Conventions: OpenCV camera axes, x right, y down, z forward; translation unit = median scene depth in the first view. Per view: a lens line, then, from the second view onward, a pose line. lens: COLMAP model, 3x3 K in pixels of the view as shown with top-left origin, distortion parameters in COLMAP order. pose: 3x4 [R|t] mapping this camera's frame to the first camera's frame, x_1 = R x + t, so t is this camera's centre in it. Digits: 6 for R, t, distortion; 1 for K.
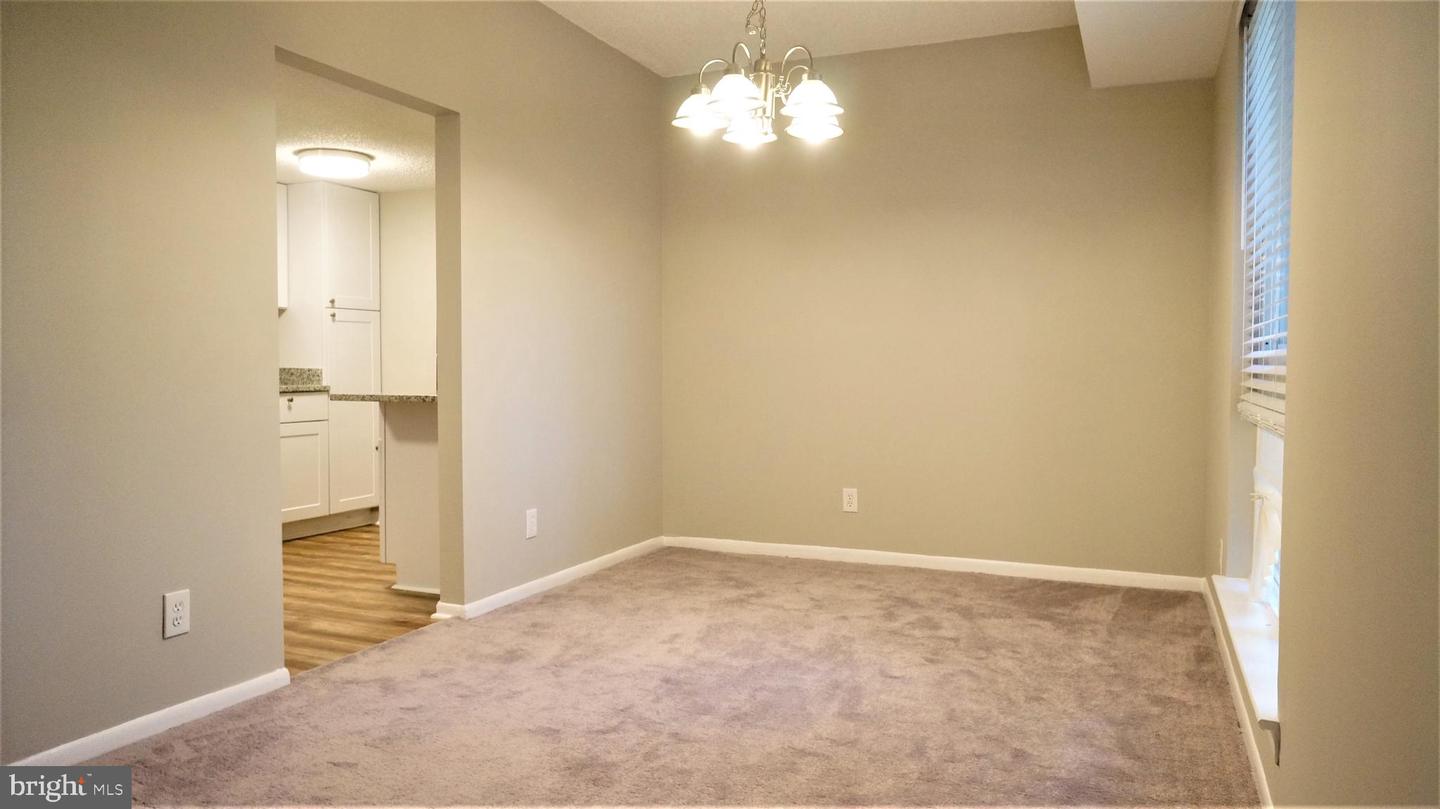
lens RADIAL K [[982.4, 0, 720.0], [0, 982.4, 404.5], [0, 0, 1]] dist [-0.002678, -0.000542]
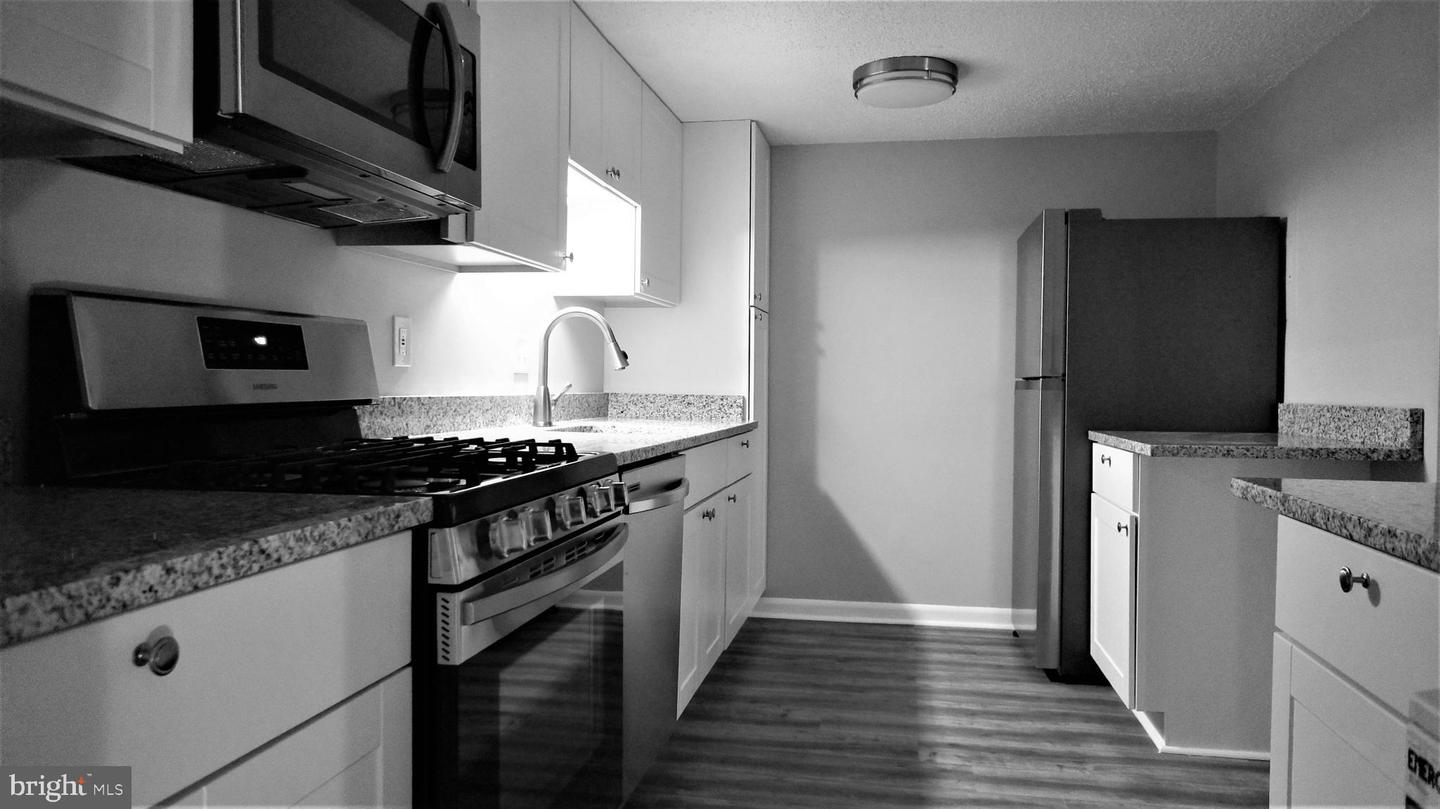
lens RADIAL K [[982.4, 0, 720.0], [0, 982.4, 404.5], [0, 0, 1]] dist [-0.002678, -0.000542]
pose [[0.974348, -0.004272, 0.225006, -0.573484], [0.007490, 0.999882, -0.013447, -0.021772], [-0.224921, 0.014787, 0.974265, 0.344902]]
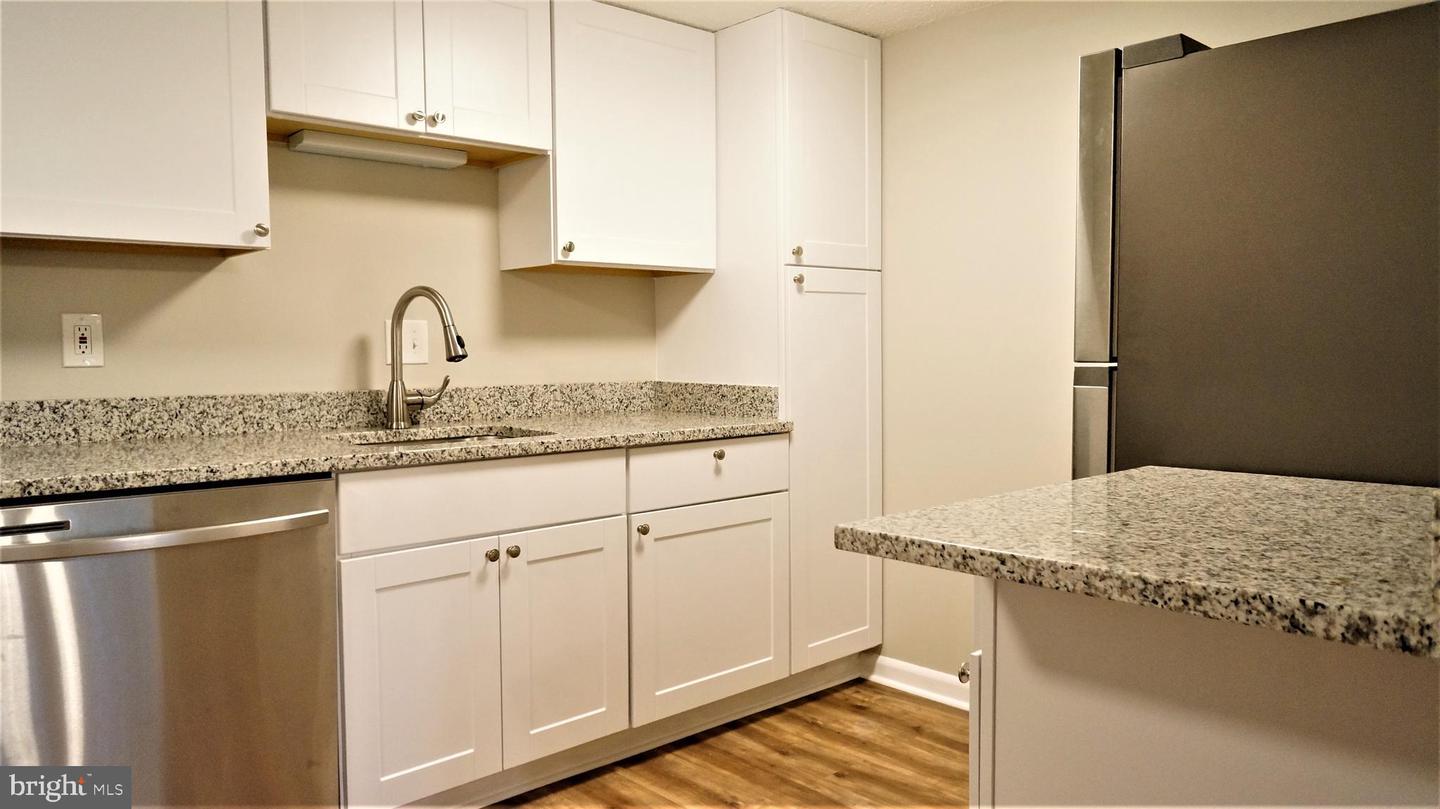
lens RADIAL K [[982.4, 0, 720.0], [0, 982.4, 404.5], [0, 0, 1]] dist [-0.002678, -0.000542]
pose [[0.912264, 0.009184, -0.409499, -0.226513], [-0.001395, 0.999812, 0.019316, -0.037375], [0.409599, -0.017050, 0.912106, 0.529649]]
